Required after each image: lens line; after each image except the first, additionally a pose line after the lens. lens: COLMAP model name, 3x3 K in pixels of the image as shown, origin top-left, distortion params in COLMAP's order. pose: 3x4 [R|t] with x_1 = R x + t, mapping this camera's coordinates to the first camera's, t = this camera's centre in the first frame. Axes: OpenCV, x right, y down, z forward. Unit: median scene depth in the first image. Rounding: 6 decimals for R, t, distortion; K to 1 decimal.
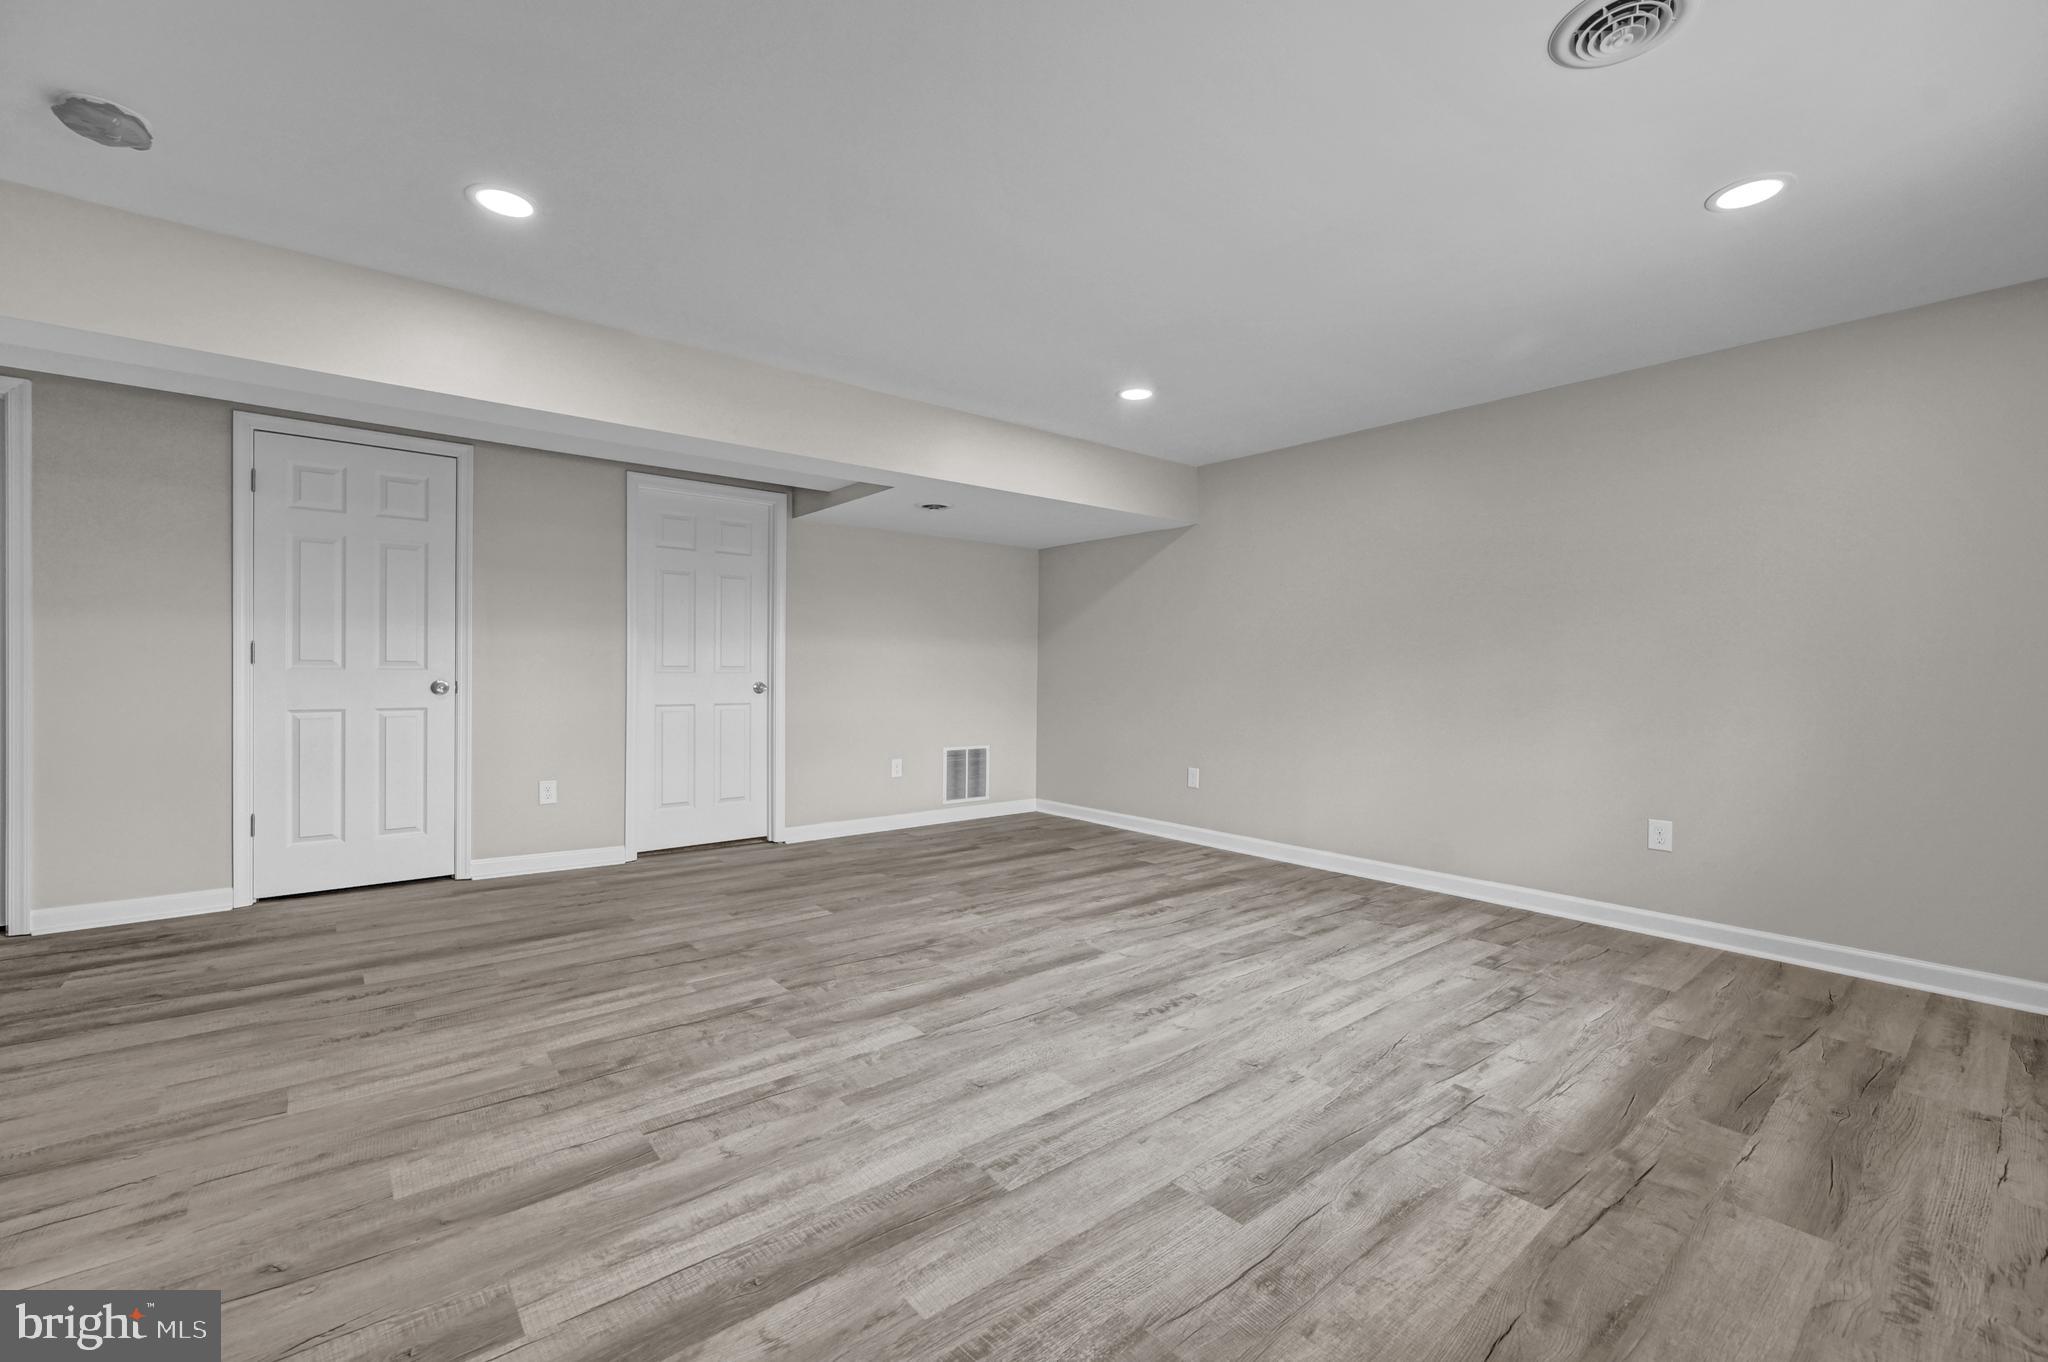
lens RADIAL K [[825.2, 0, 983.4], [0, 825.2, 685.6], [0, 0, 1]] dist [-0.005906, 0.001460]
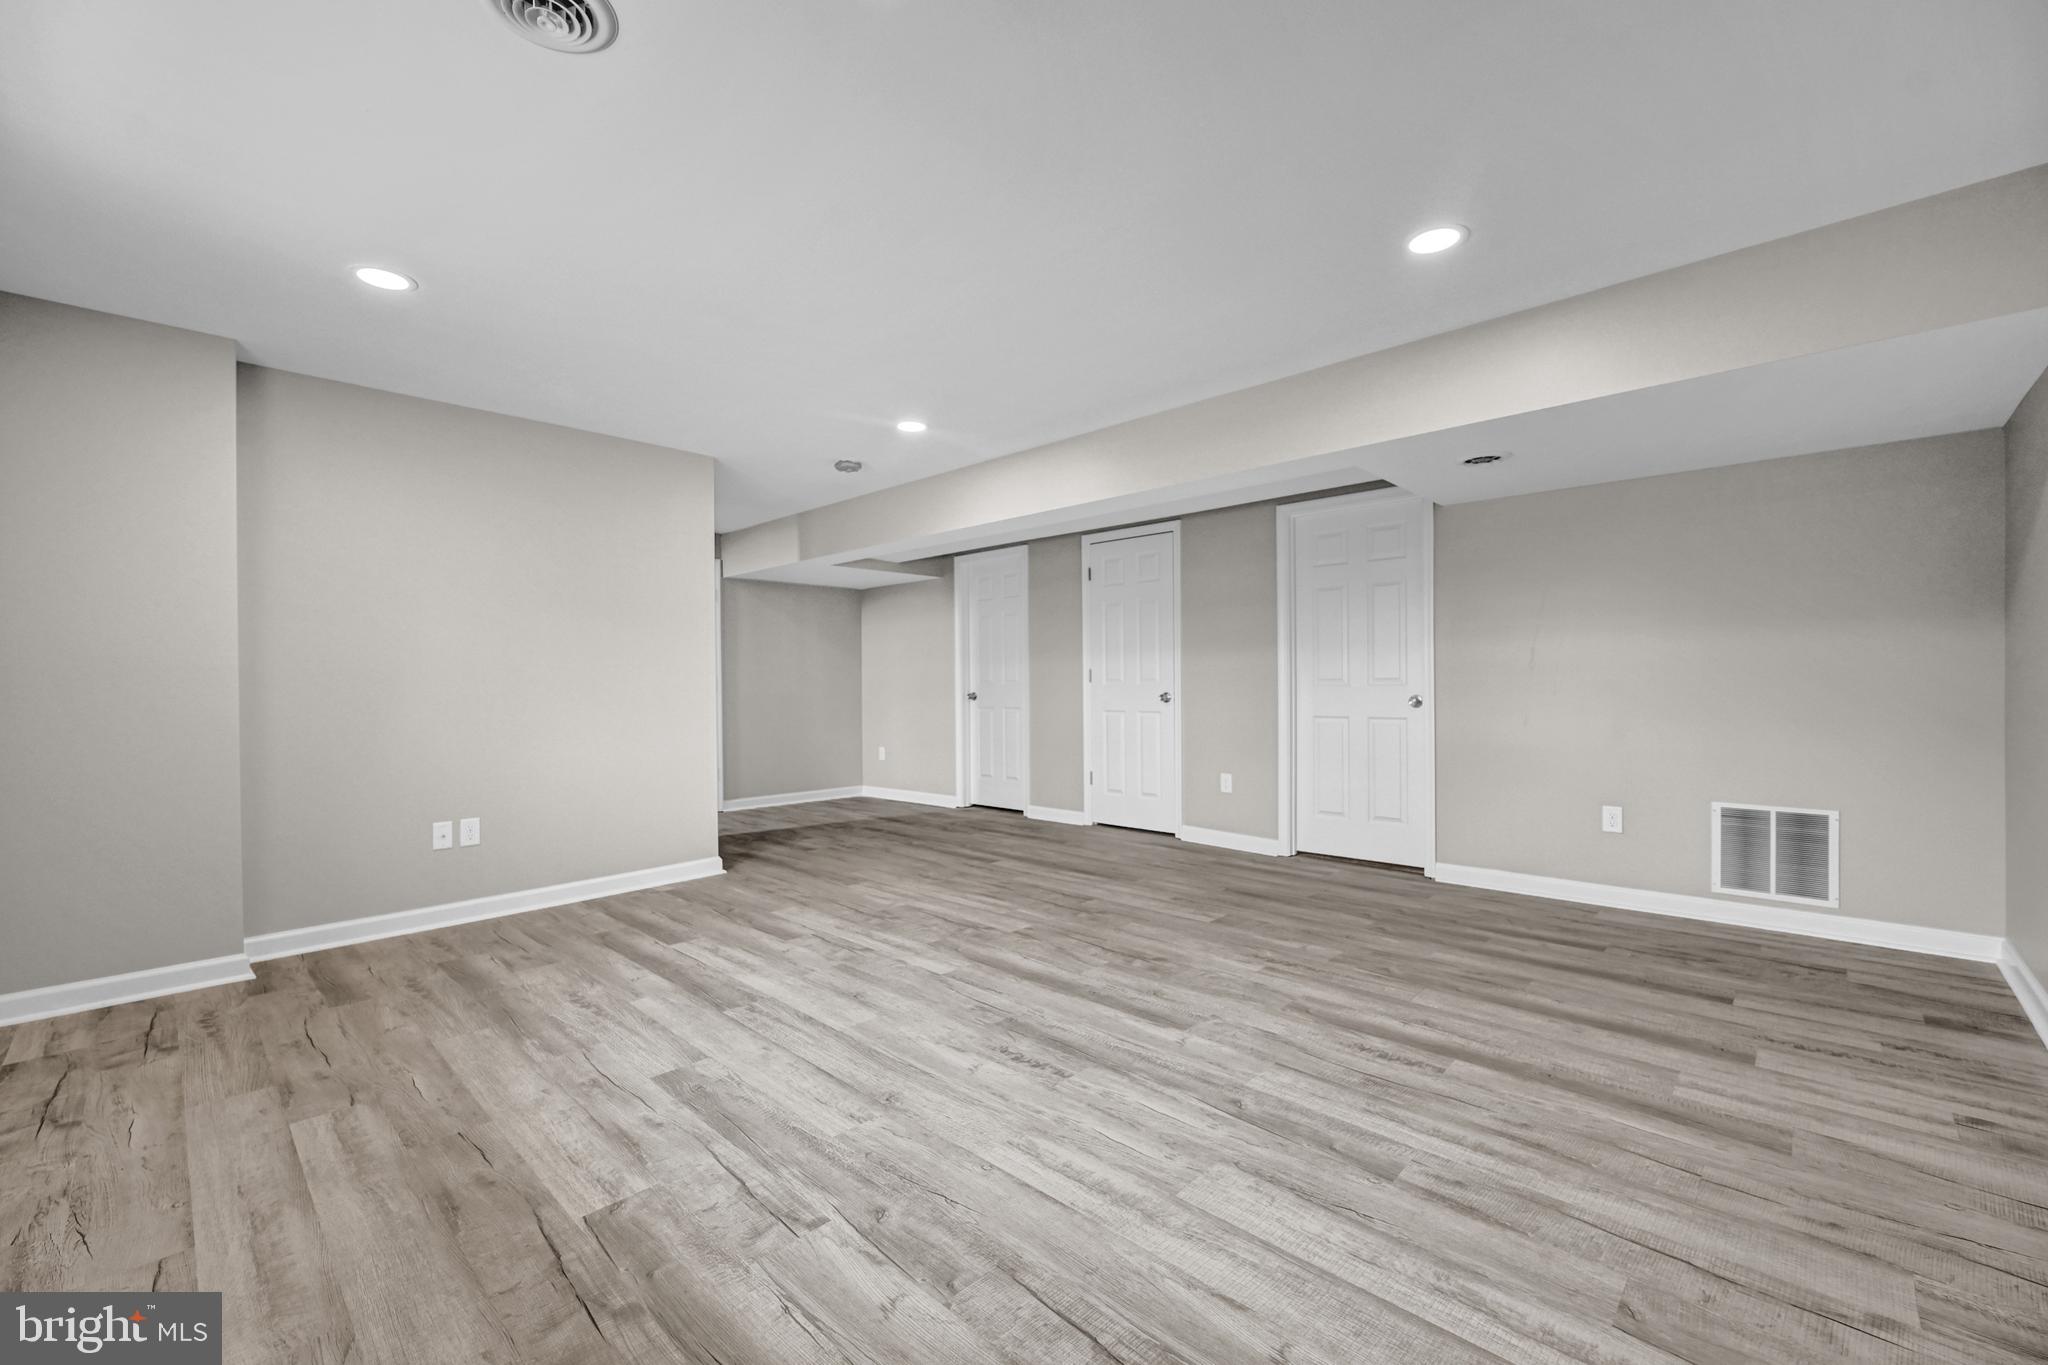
lens RADIAL K [[831.2, 0, 1037.5], [0, 831.2, 680.6], [0, 0, 1]] dist [-0.002438, 0.001843]
pose [[0.161999, -0.010966, -0.986730, 1.075507], [-0.007941, 0.999891, -0.012416, -0.012462], [0.986759, 0.009847, 0.161894, 0.825673]]
